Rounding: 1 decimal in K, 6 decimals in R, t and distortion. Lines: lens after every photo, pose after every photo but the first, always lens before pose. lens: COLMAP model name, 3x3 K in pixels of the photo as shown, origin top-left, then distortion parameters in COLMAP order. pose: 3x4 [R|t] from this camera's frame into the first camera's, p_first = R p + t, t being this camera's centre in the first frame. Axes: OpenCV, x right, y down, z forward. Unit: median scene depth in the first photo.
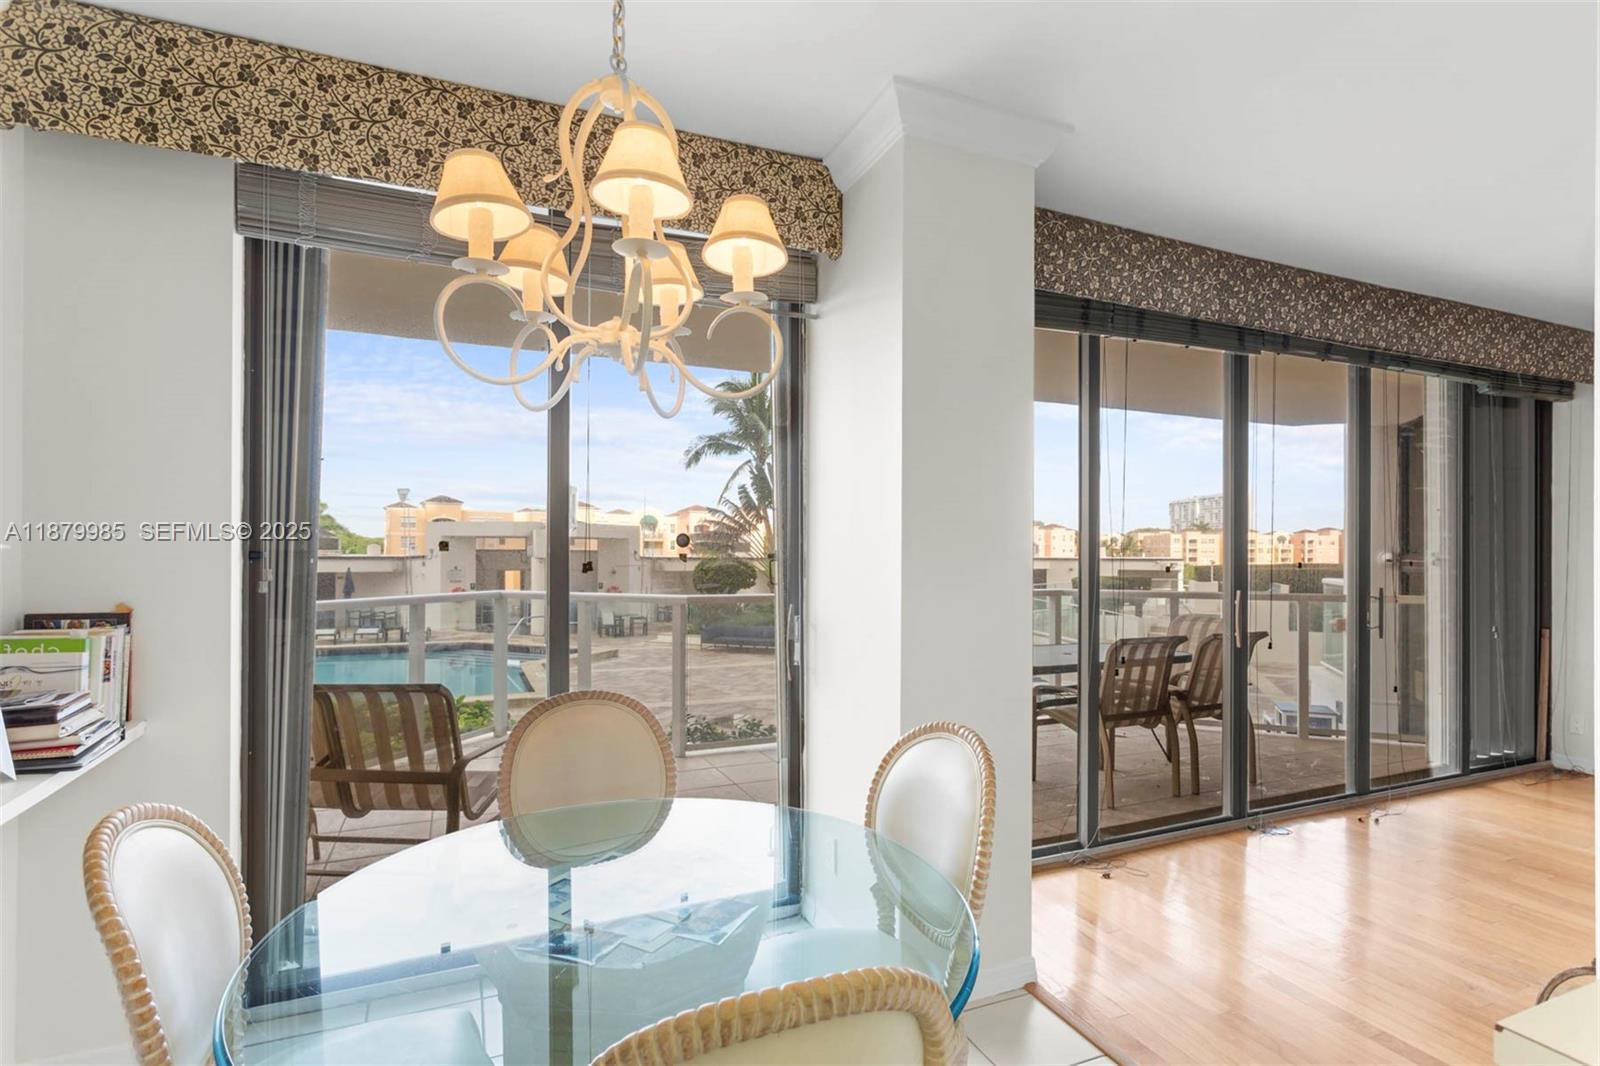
lens RADIAL K [[792.6, 0, 794.8], [0, 792.6, 540.3], [0, 0, 1]] dist [0.011459, 0.001277]
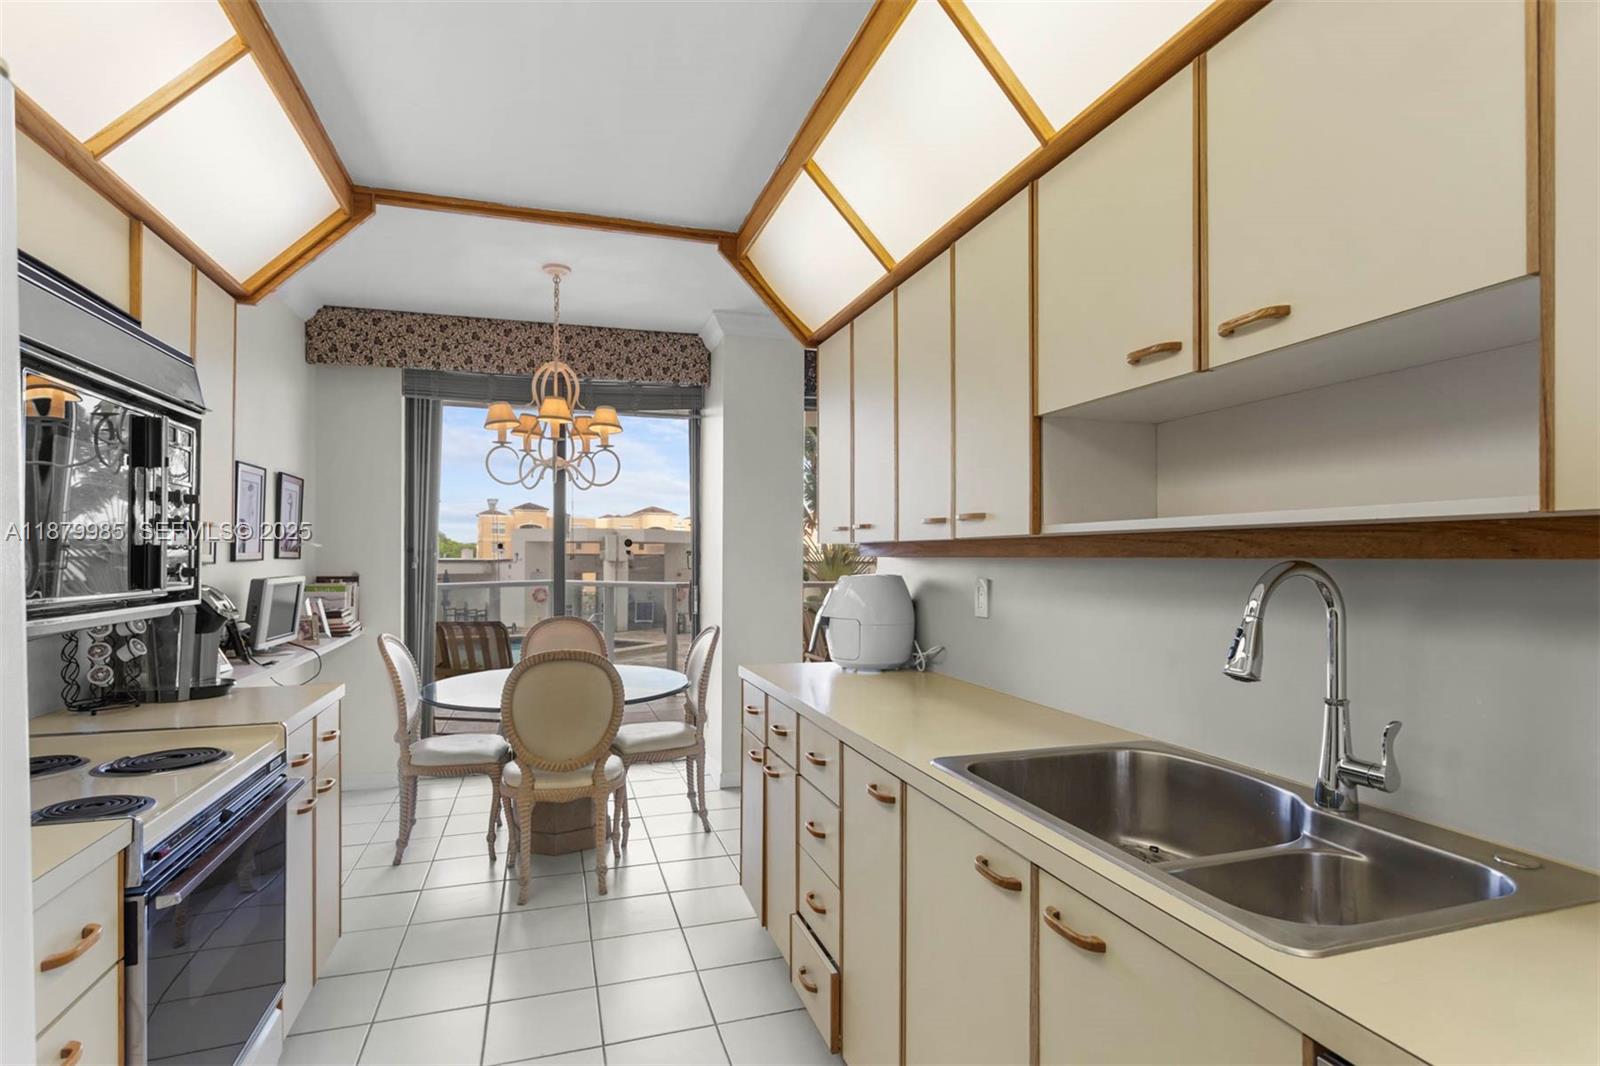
lens RADIAL K [[792.6, 0, 794.8], [0, 792.6, 540.3], [0, 0, 1]] dist [0.011459, 0.001277]
pose [[0.995400, -0.005270, -0.095664, 0.522810], [0.004809, 0.999976, -0.005040, 0.008652], [0.095688, 0.004557, 0.995401, -0.976536]]
